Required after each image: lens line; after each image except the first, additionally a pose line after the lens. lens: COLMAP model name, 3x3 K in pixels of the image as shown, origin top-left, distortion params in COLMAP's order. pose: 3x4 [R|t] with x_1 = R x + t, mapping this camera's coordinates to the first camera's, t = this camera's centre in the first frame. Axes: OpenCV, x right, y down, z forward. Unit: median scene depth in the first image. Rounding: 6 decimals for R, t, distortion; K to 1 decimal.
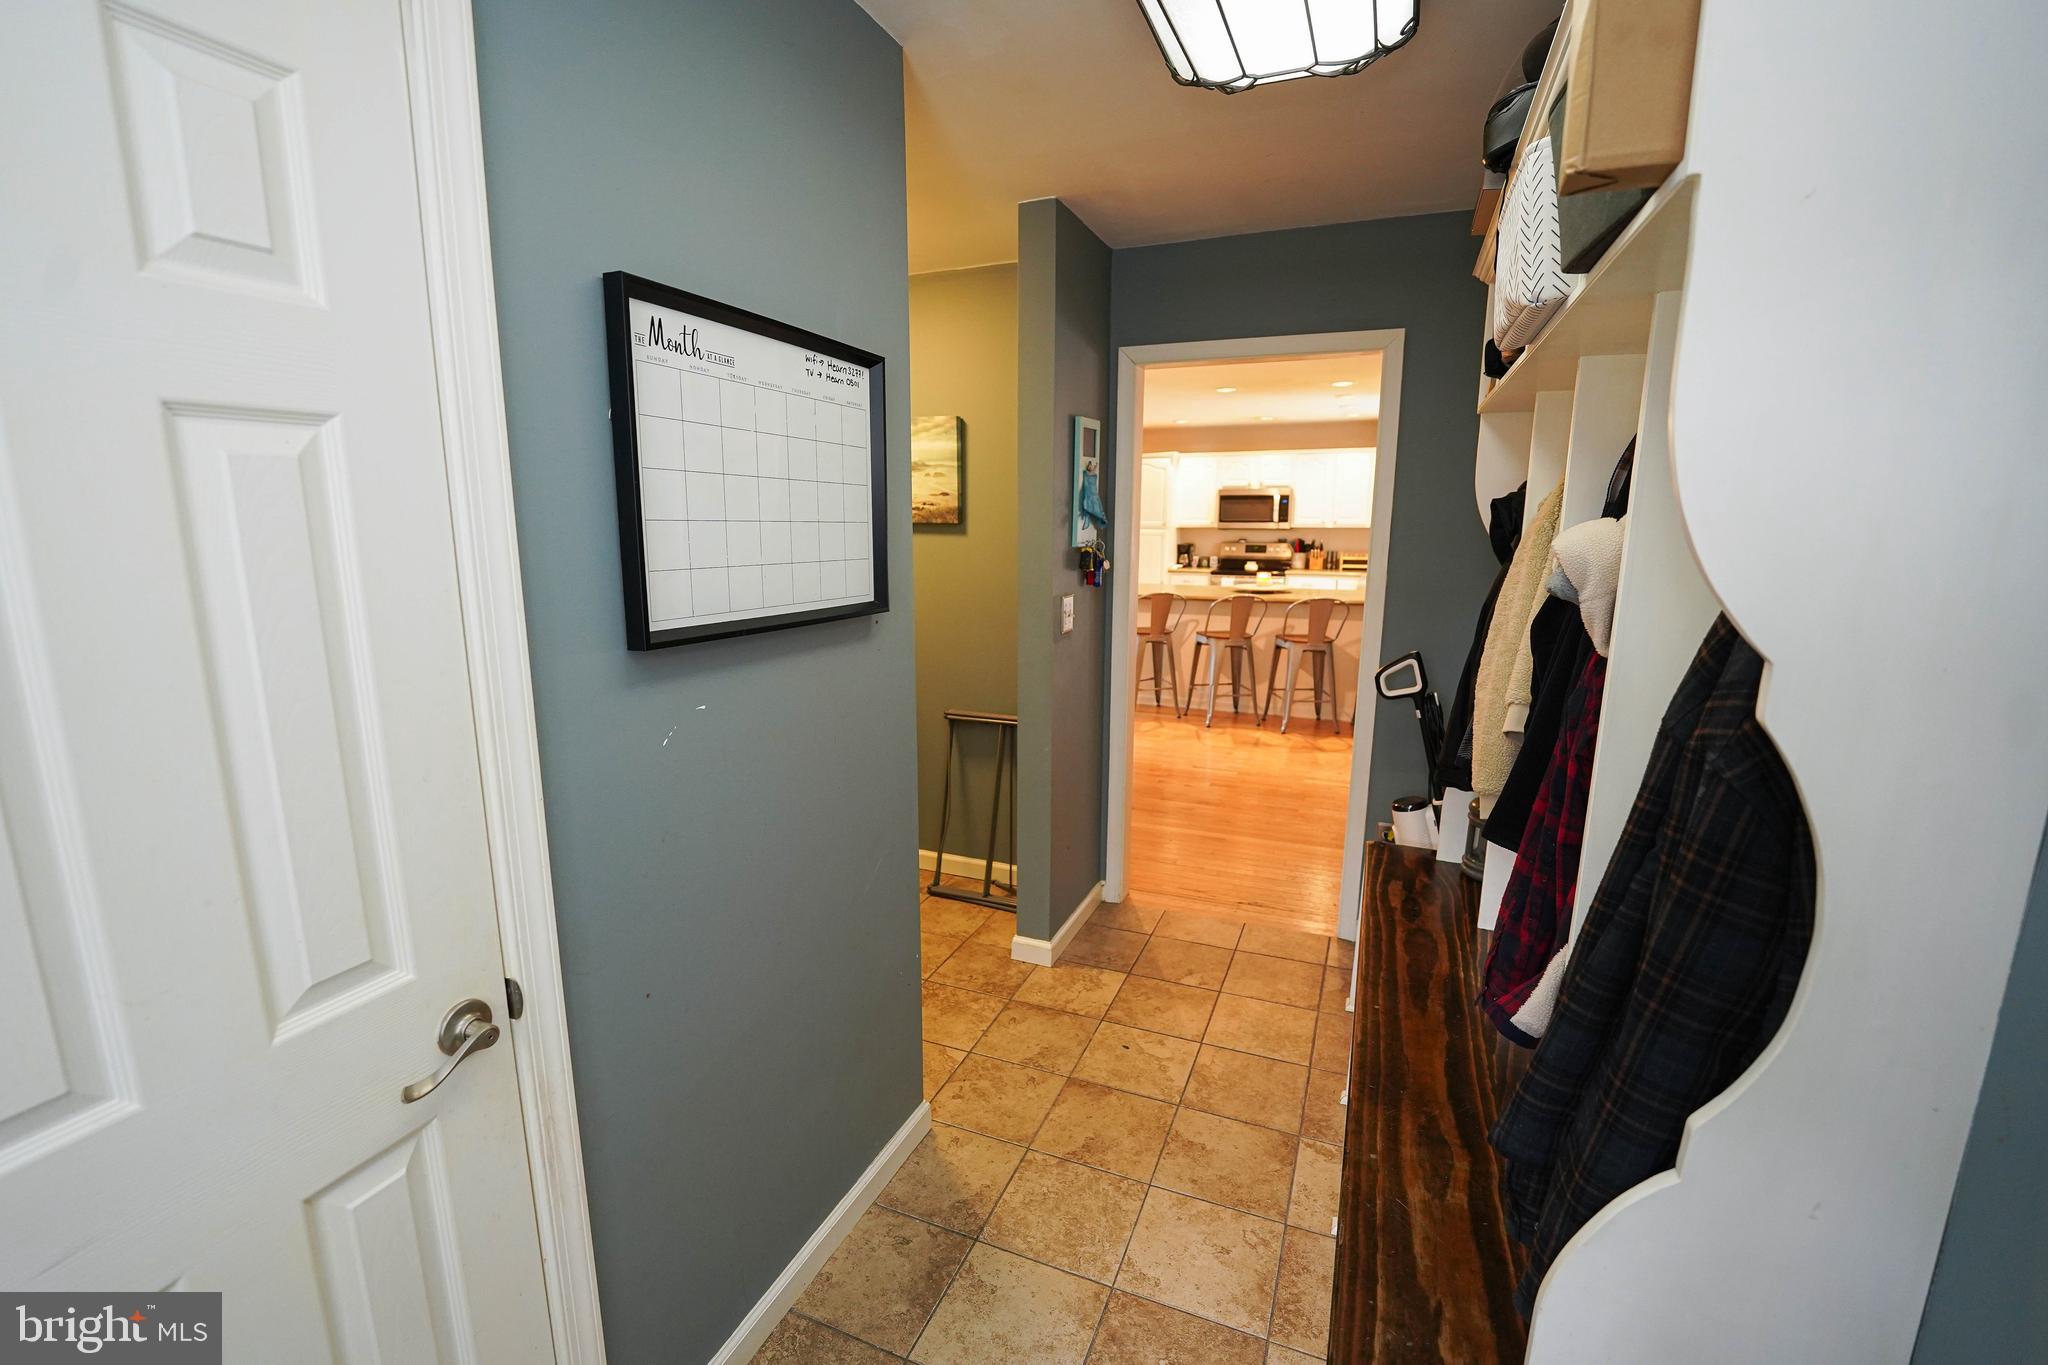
lens RADIAL K [[873.8, 0, 1020.4], [0, 873.8, 686.9], [0, 0, 1]] dist [-0.025010, 0.000114]
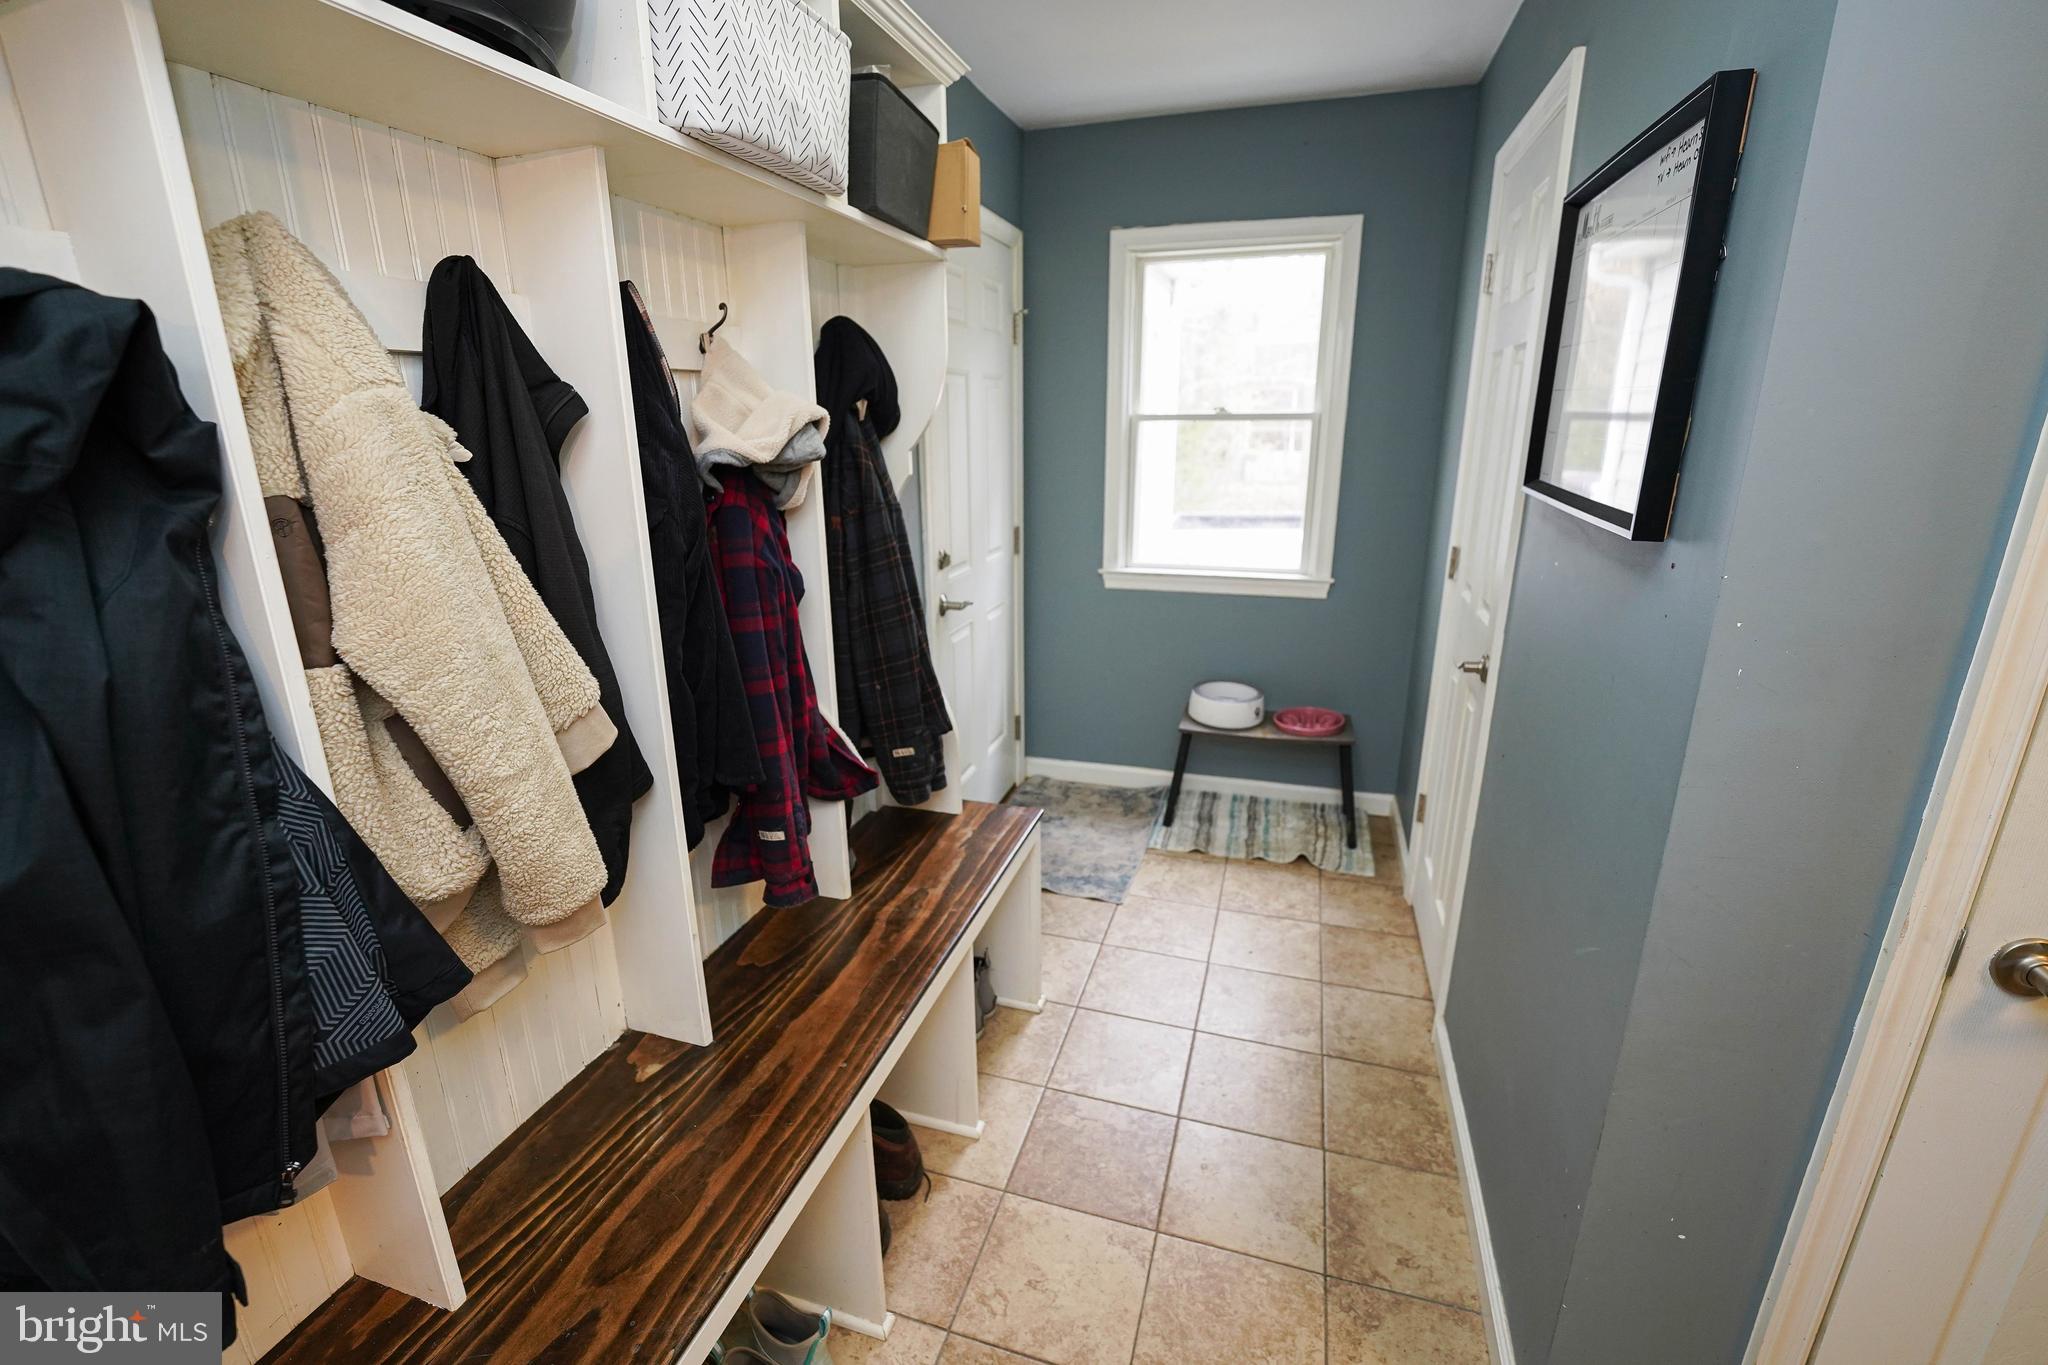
lens RADIAL K [[873.8, 0, 1014.8], [0, 873.8, 676.2], [0, 0, 1]] dist [-0.025010, 0.000114]
pose [[-0.996541, 0.027654, -0.078363, 0.312370], [-0.011874, 0.885942, 0.463644, -0.272609], [0.082246, 0.462971, -0.882549, 1.507105]]
